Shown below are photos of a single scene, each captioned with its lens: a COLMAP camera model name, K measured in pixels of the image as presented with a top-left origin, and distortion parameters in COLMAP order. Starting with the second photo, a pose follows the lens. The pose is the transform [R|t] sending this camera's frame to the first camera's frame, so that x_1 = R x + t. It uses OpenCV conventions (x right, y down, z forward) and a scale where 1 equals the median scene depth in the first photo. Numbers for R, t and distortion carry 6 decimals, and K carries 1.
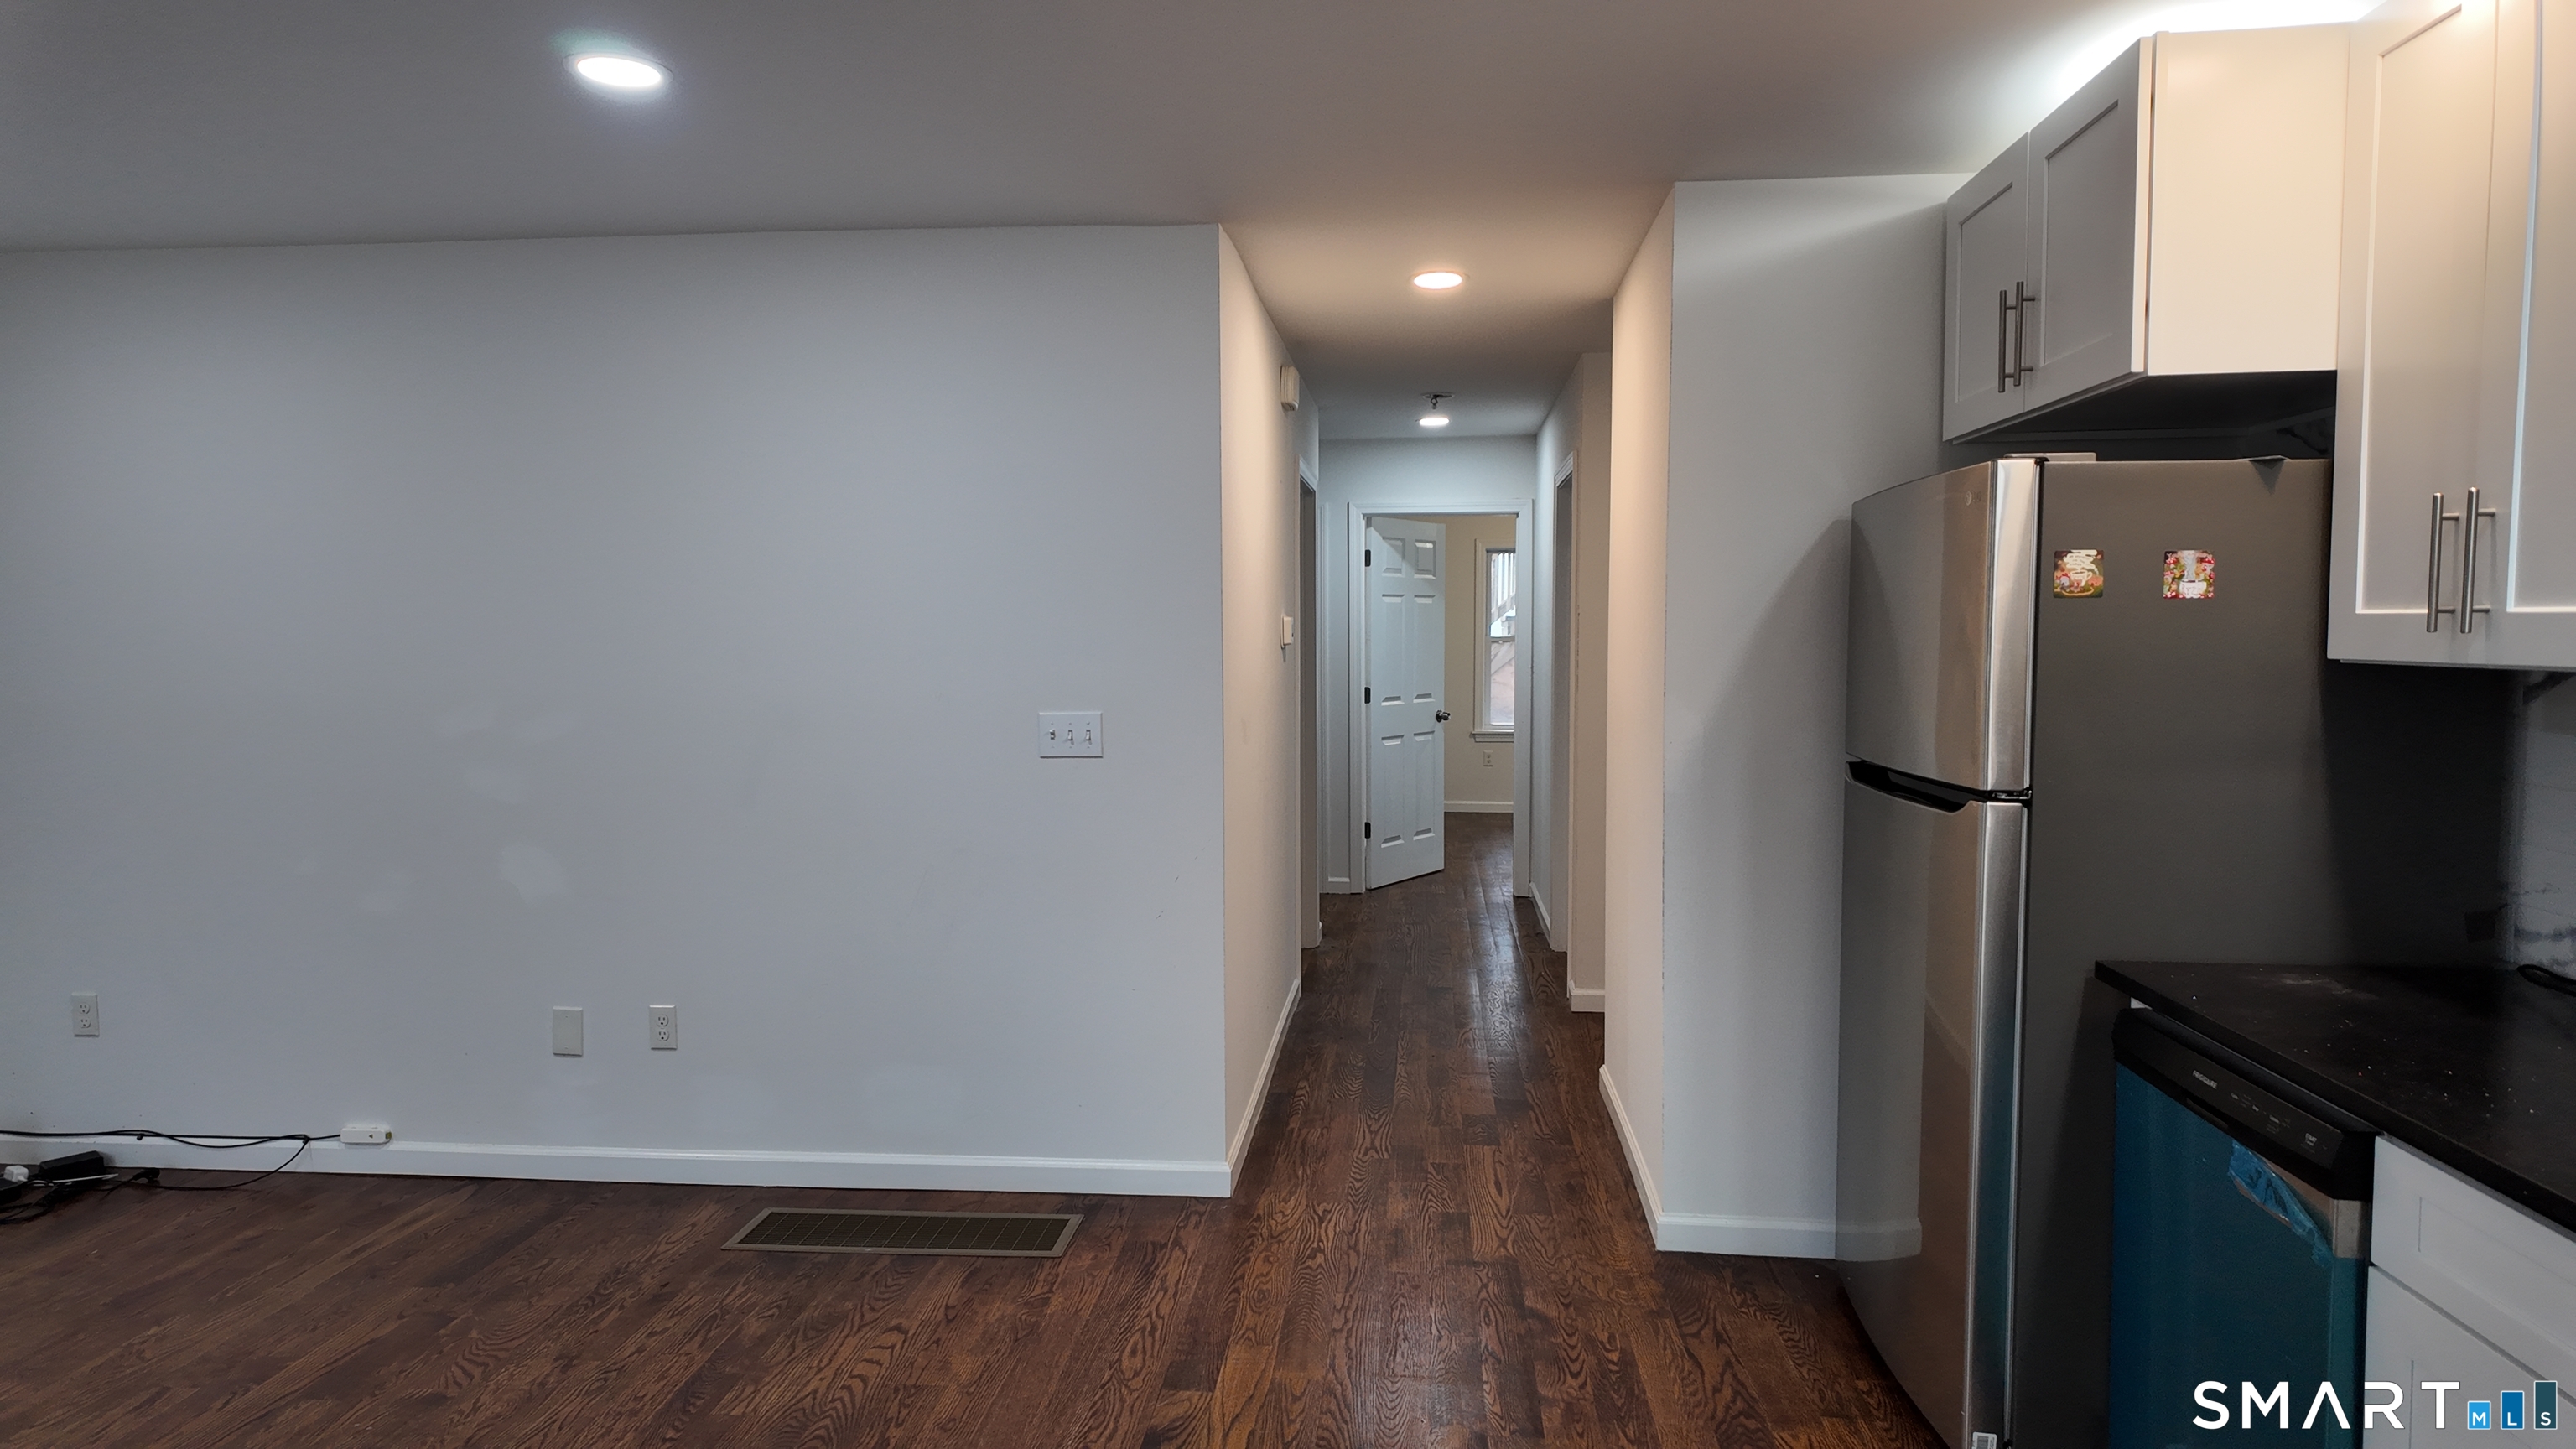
lens RADIAL K [[1493.8, 0, 1277.7], [0, 1493.8, 720.7], [0, 0, 1]] dist [0.026348, -0.007539]
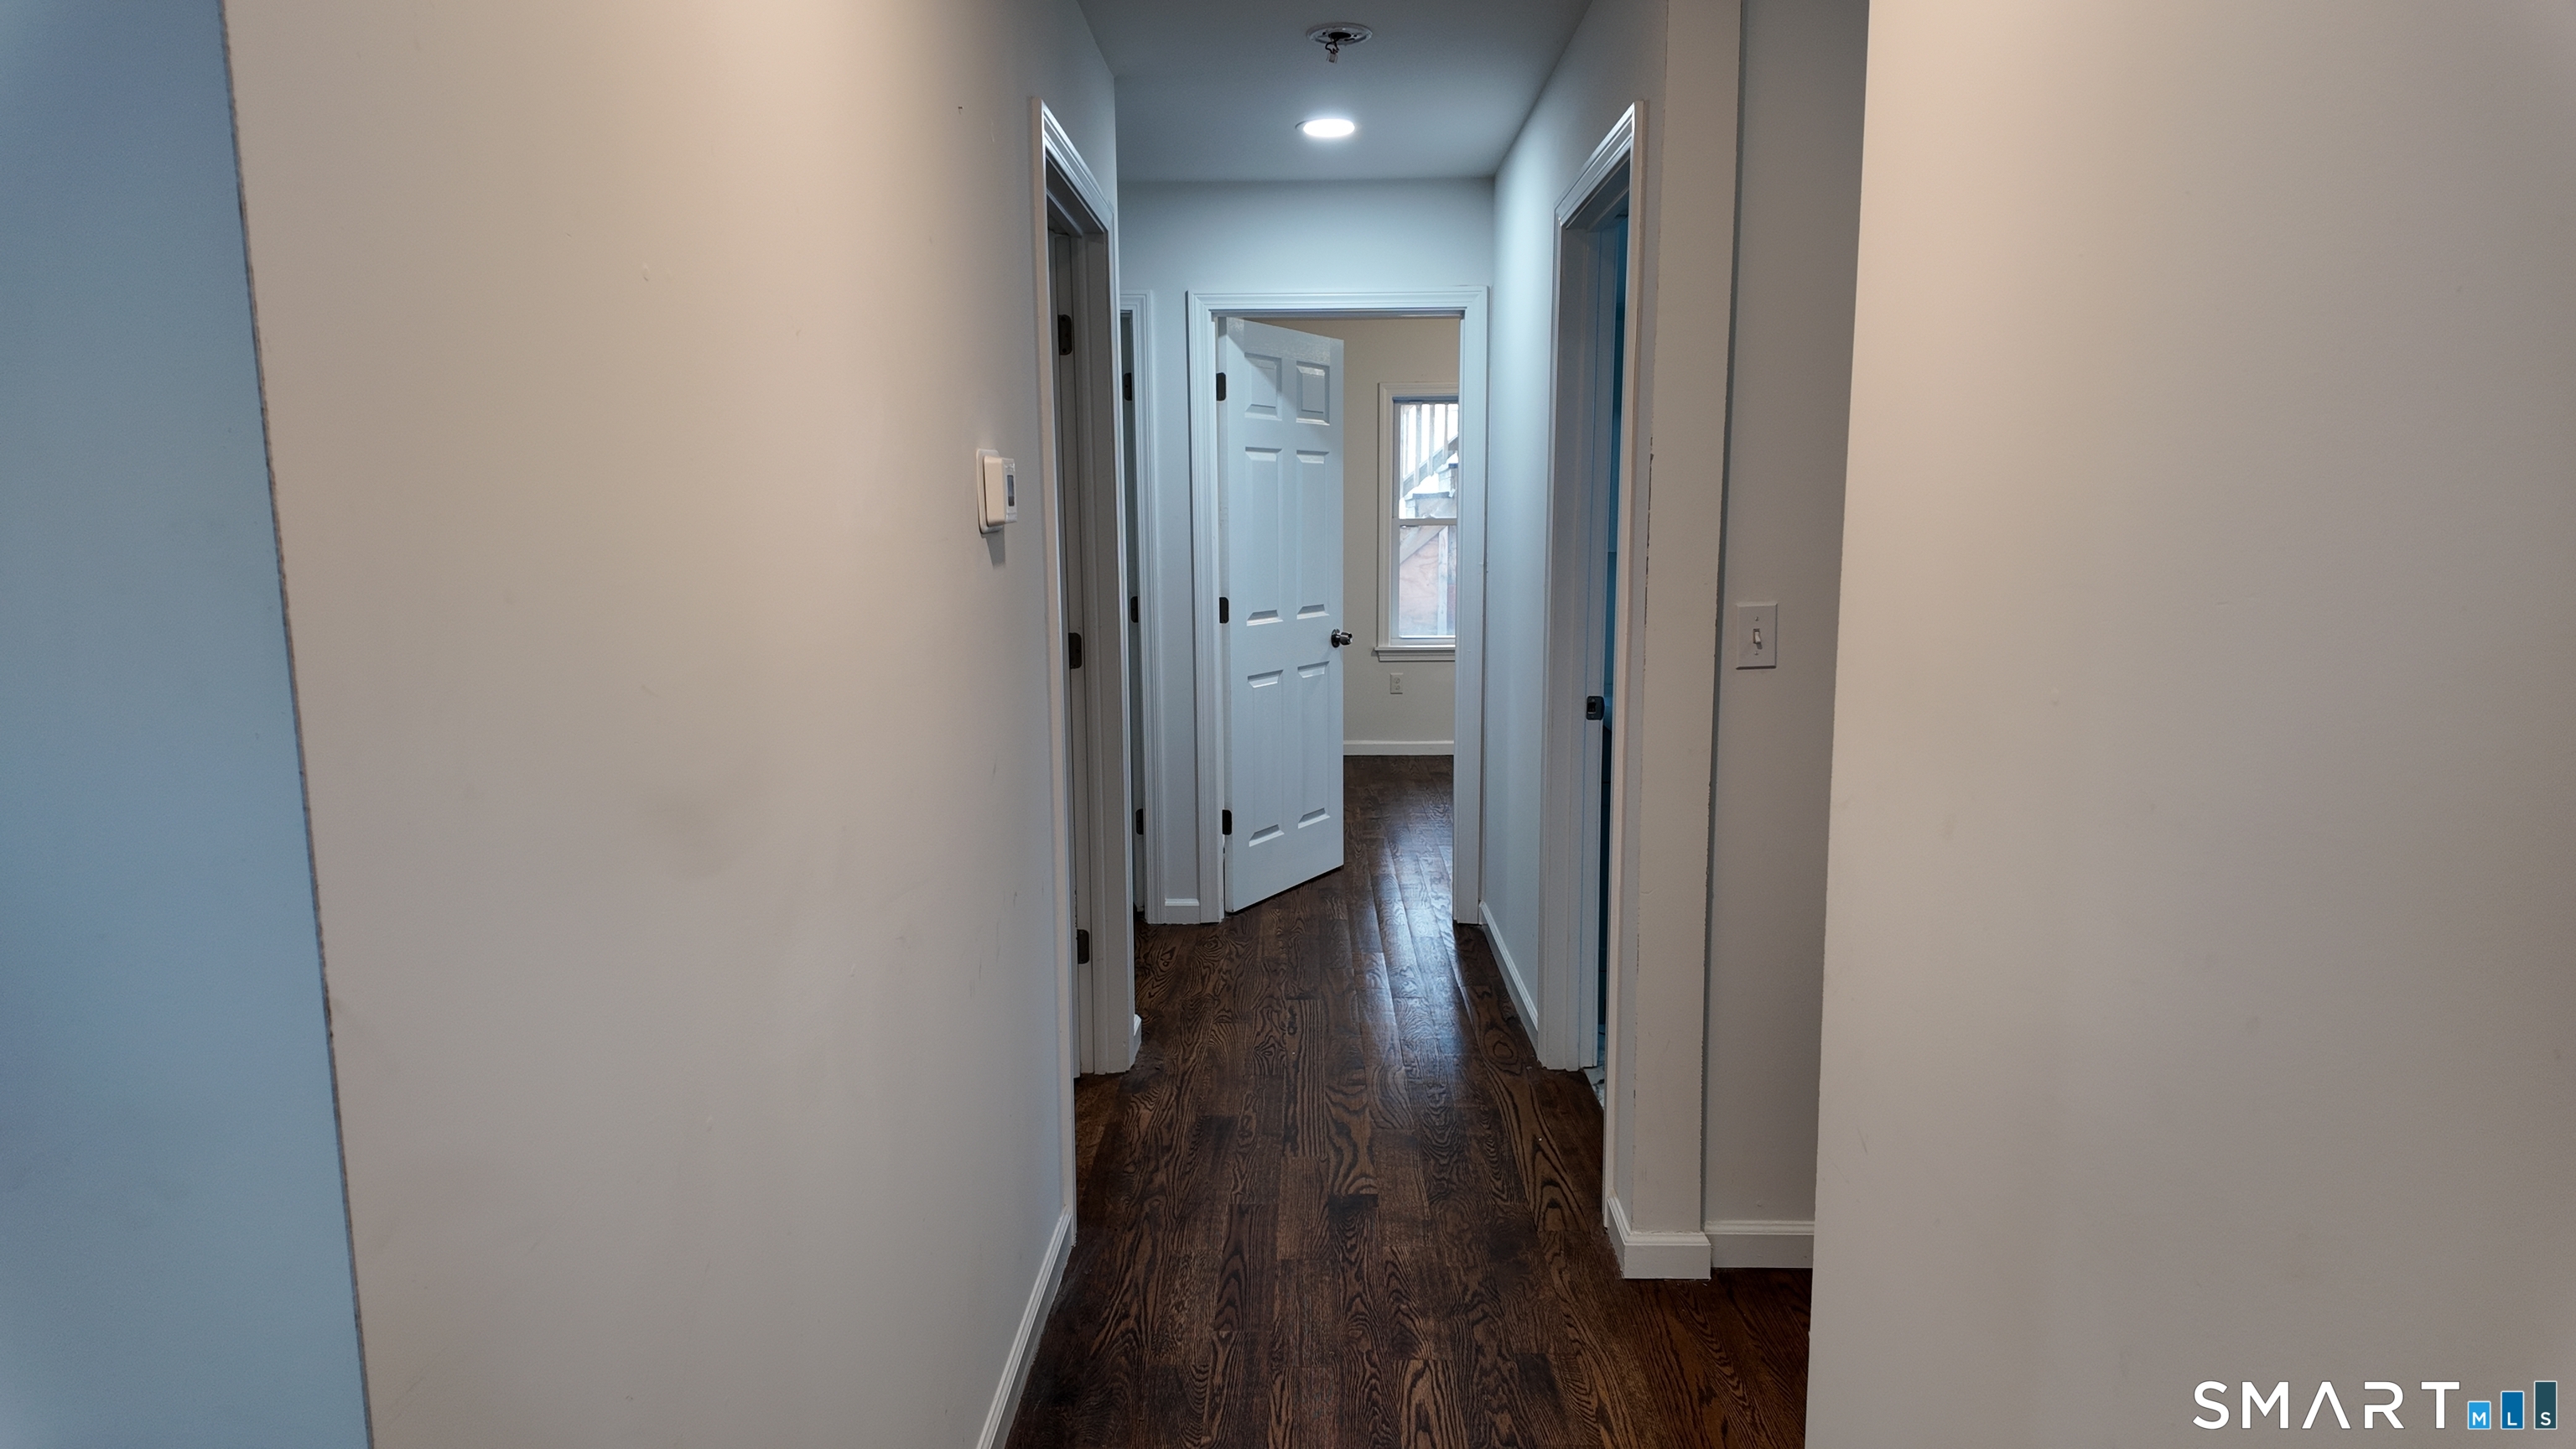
lens RADIAL K [[1493.8, 0, 1286.9], [0, 1493.8, 733.8], [0, 0, 1]] dist [0.026348, -0.007539]
pose [[0.996386, -0.015440, 0.083531, 0.032990], [0.008432, 0.996464, 0.083600, -0.017389], [-0.084526, -0.082594, 0.992992, 0.366569]]
